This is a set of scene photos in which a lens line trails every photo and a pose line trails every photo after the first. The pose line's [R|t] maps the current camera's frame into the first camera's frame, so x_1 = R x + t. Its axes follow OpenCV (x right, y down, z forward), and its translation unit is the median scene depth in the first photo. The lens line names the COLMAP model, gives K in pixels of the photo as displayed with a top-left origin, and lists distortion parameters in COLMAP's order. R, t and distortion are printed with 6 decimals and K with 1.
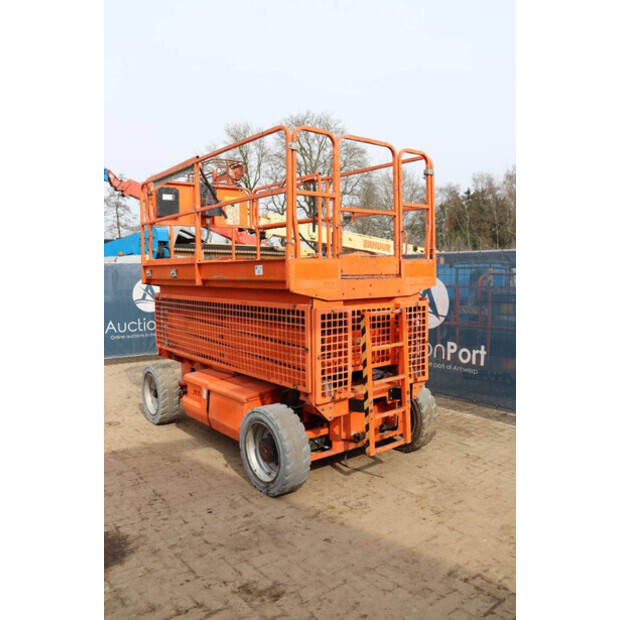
lens RADIAL K [[507.6, 0, 314.0], [0, 507.6, 310.2], [0, 0, 1]] dist [-0.160301, 0.085978]
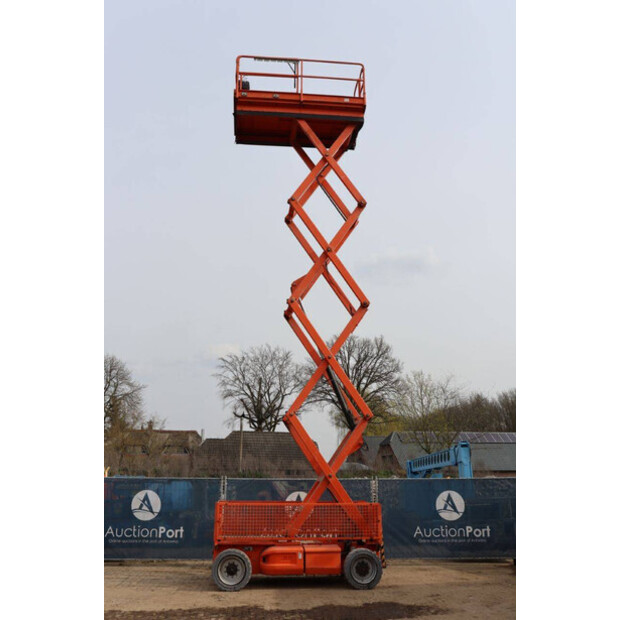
lens RADIAL K [[578.0, 0, 305.4], [0, 578.0, 308.7], [0, 0, 1]] dist [-0.073074, 0.000000]
pose [[0.554643, 0.256014, 0.791724, -2.471998], [0.053722, 0.938488, -0.341107, 0.031682], [-0.830352, 0.231725, 0.506773, -0.363625]]
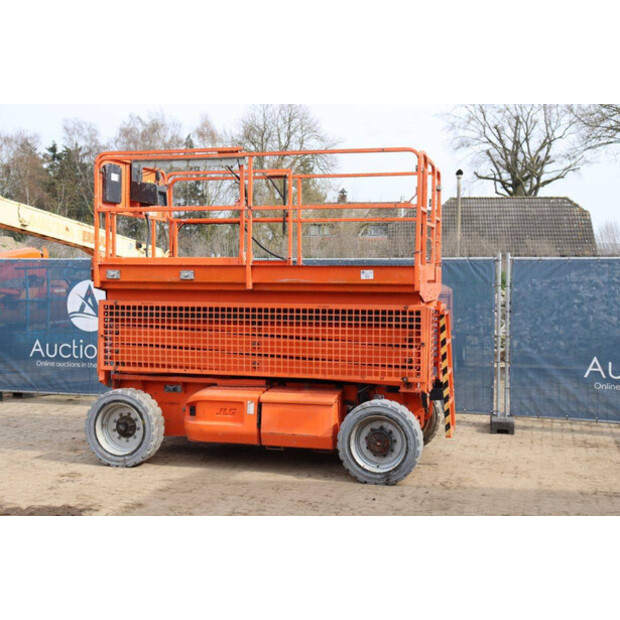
lens RADIAL K [[840.9, 0, 296.1], [0, 840.9, 312.6], [0, 0, 1]] dist [0.058968, 0.000000]
pose [[0.811152, -0.007161, 0.584792, -1.208917], [0.028618, 0.999213, -0.027459, 0.044194], [-0.584135, 0.039009, 0.810719, -0.341821]]
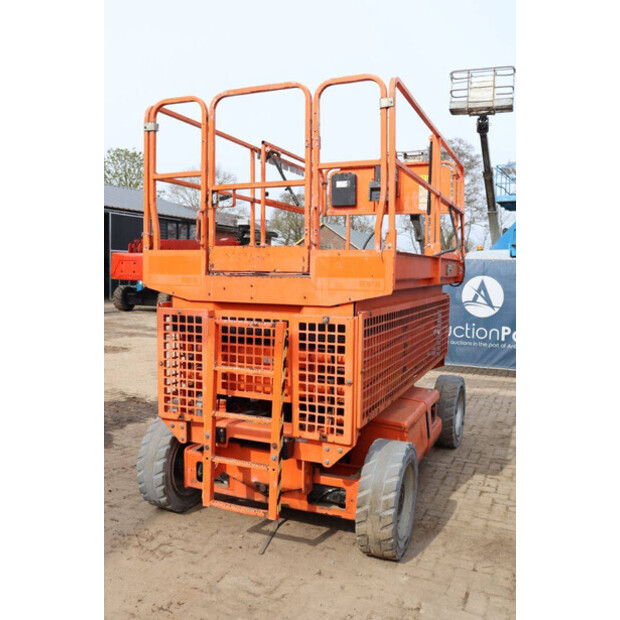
lens RADIAL K [[569.7, 0, 307.3], [0, 569.7, 314.4], [0, 0, 1]] dist [-0.069809, 0.000000]
pose [[0.477169, 0.088833, -0.874310, 0.862337], [-0.090061, 0.994583, 0.051901, -0.056849], [0.874185, 0.053975, 0.482585, 0.658764]]
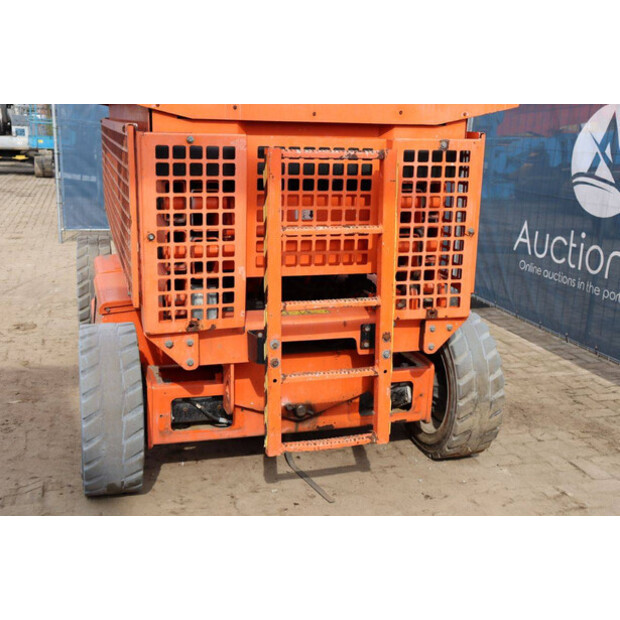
lens RADIAL K [[768.7, 0, 321.5], [0, 768.7, 304.0], [0, 0, 1]] dist [-0.018130, 0.000000]
pose [[0.933062, 0.123485, -0.337856, 0.364637], [-0.067262, 0.982559, 0.173362, 0.016536], [0.353371, -0.139033, 0.925094, 0.334499]]
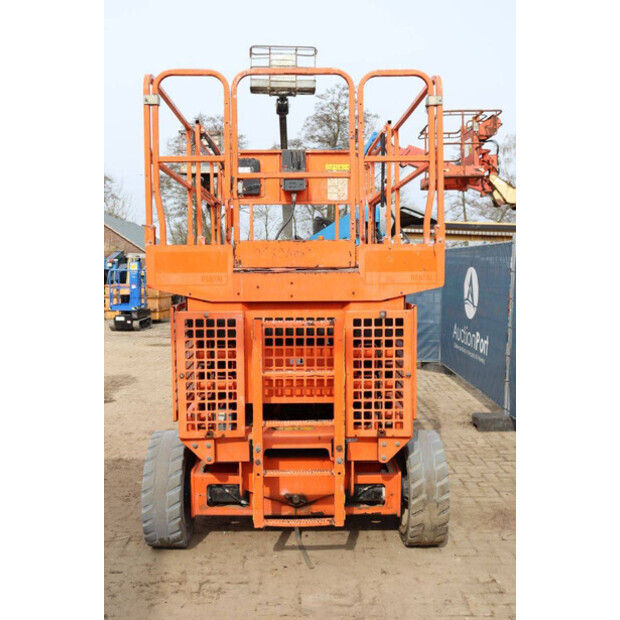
lens RADIAL K [[642.3, 0, 310.1], [0, 642.3, 311.5], [0, 0, 1]] dist [-0.041323, 0.000000]
pose [[0.795984, 0.054131, -0.602893, 0.648444], [-0.051866, 0.998430, 0.021166, -0.029354], [0.603092, 0.014422, 0.797541, 0.310953]]
